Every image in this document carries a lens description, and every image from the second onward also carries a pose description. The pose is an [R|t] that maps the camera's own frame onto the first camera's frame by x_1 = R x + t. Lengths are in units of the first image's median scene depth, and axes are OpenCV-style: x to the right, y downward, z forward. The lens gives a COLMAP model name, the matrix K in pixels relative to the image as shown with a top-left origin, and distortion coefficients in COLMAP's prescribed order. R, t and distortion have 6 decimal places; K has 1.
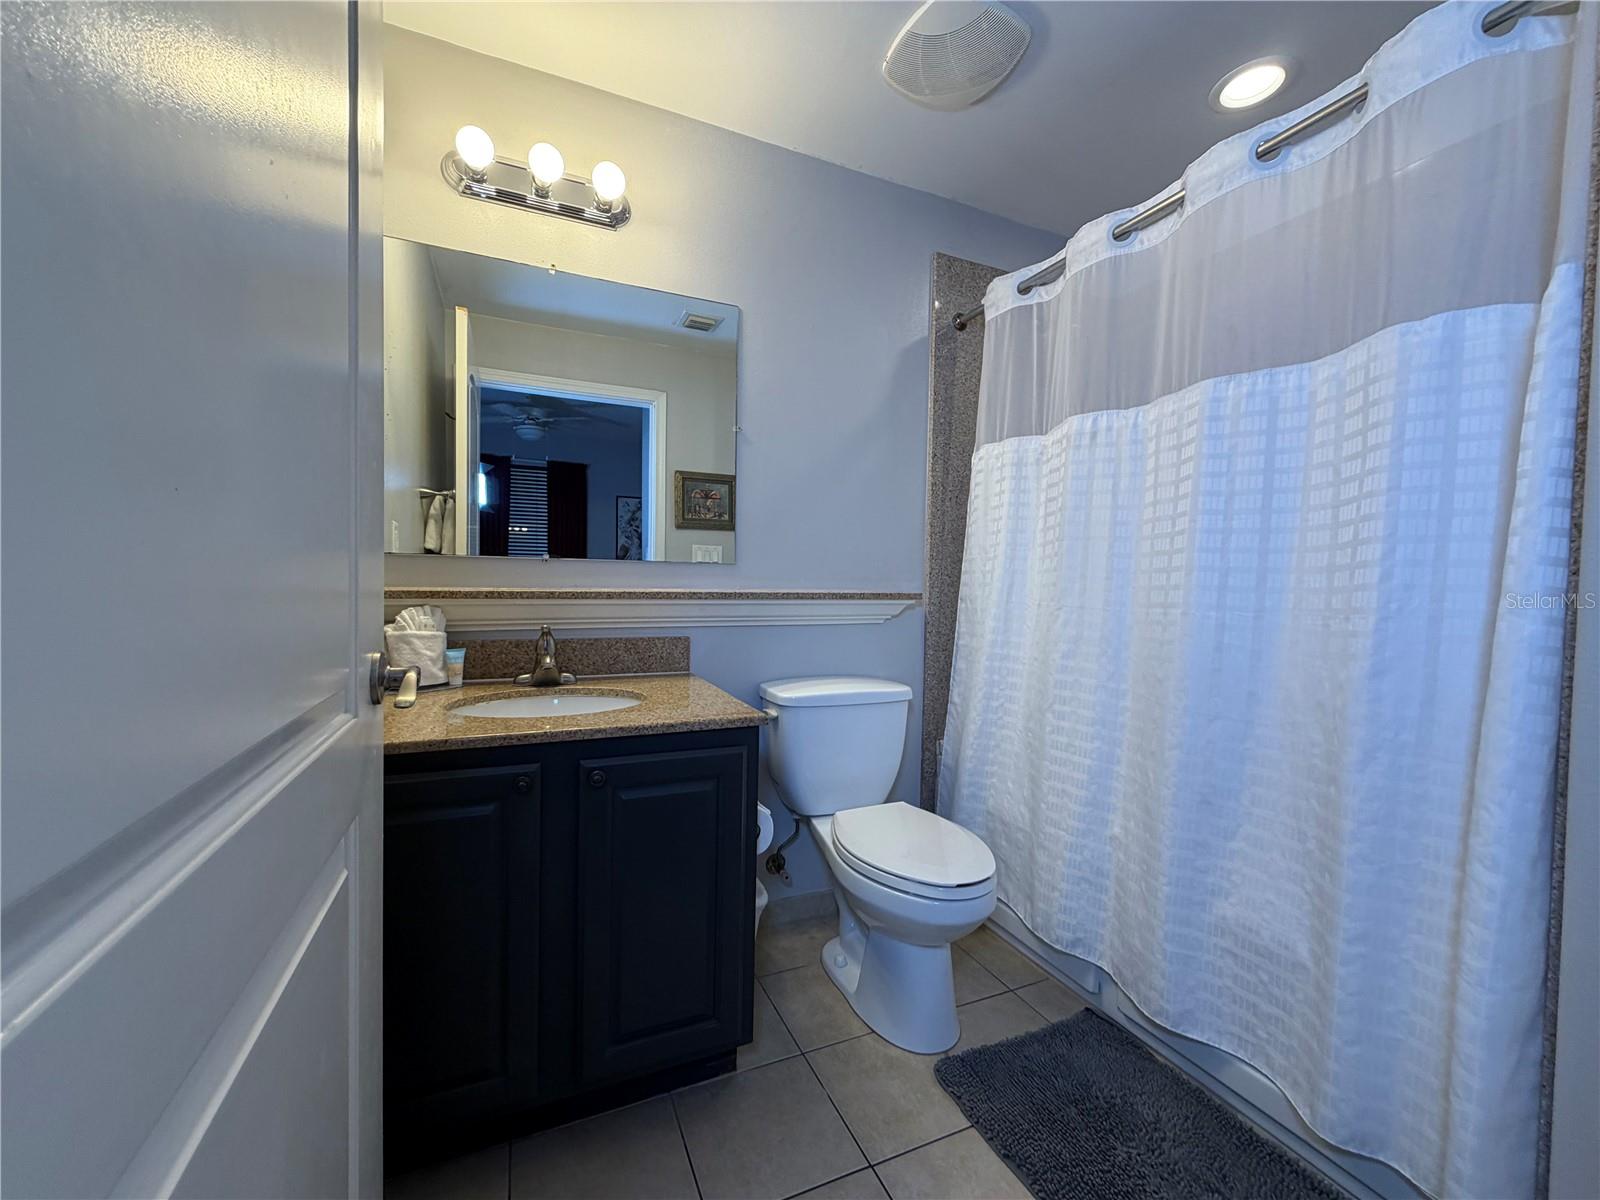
lens RADIAL K [[638.9, 0, 794.7], [0, 638.9, 600.9], [0, 0, 1]] dist [0.003085, -0.000784]
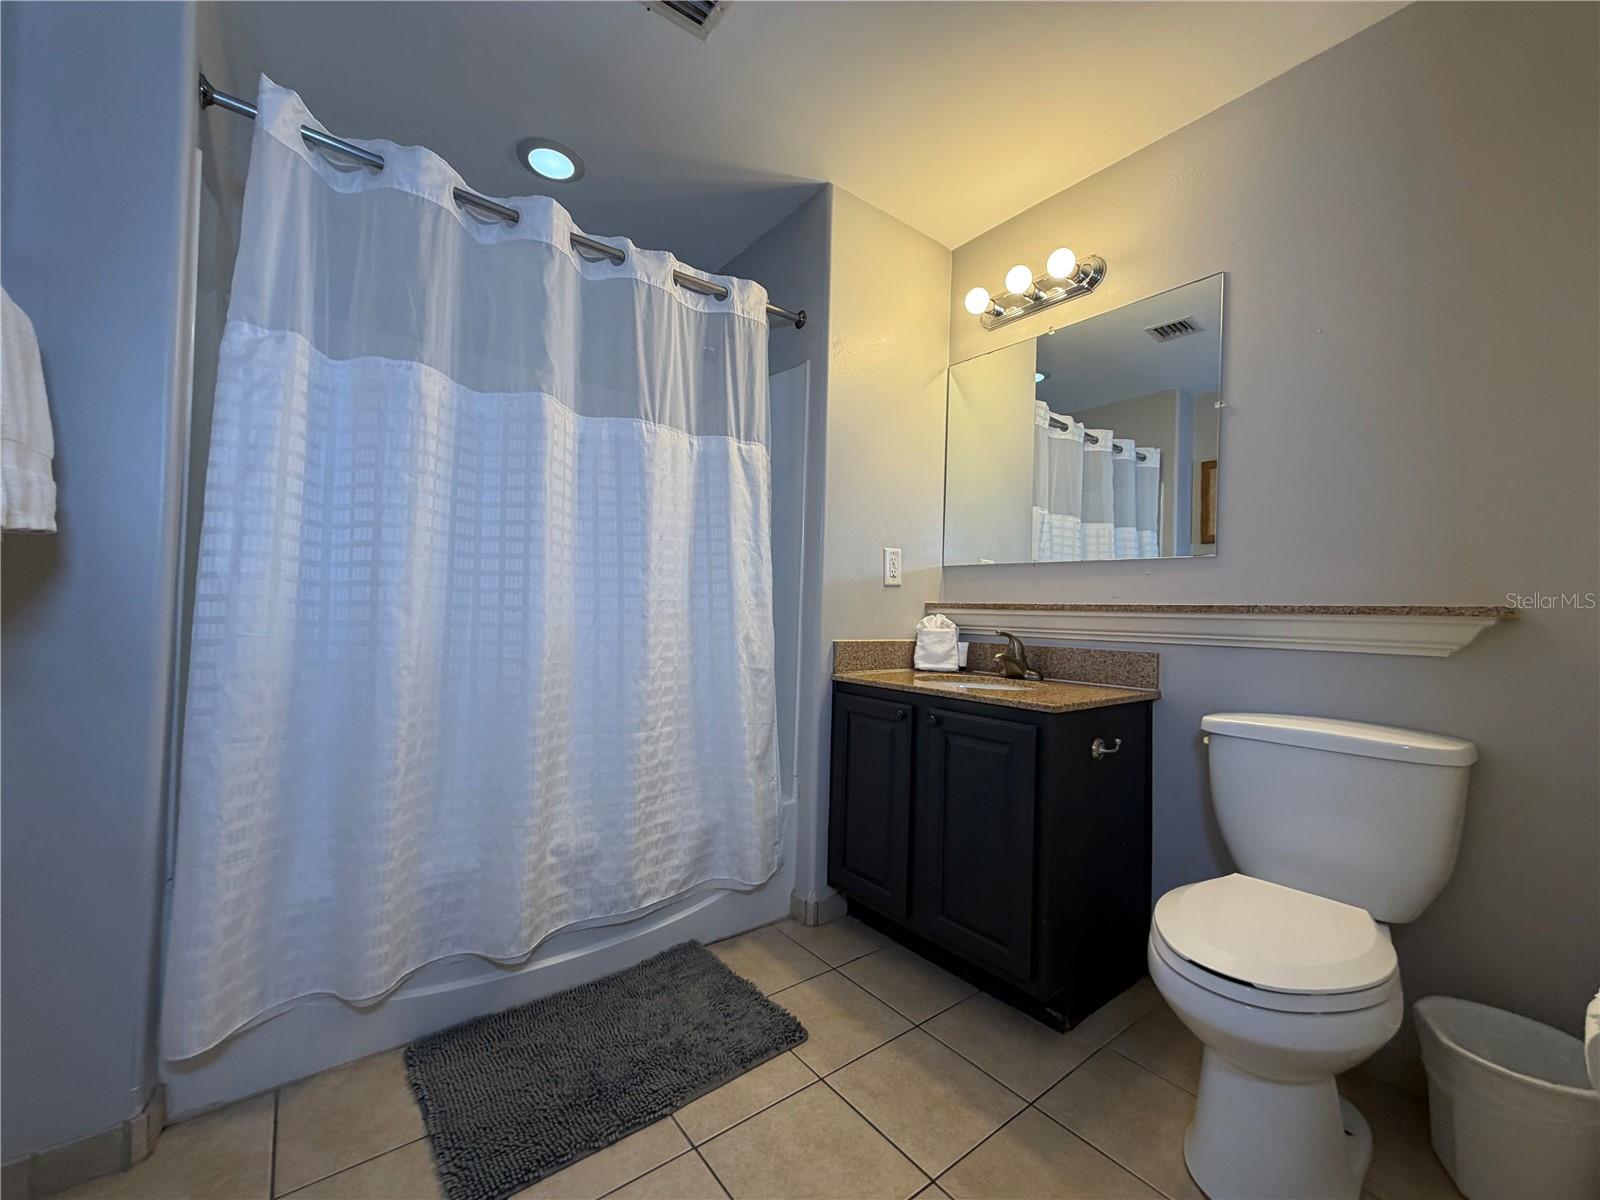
lens RADIAL K [[638.9, 0, 795.6], [0, 638.9, 598.9], [0, 0, 1]] dist [0.003085, -0.000784]
pose [[0.249579, -0.021272, -0.968121, 0.725705], [-0.036869, 0.998825, -0.031451, 0.027778], [0.967652, 0.043543, 0.248502, 0.239014]]
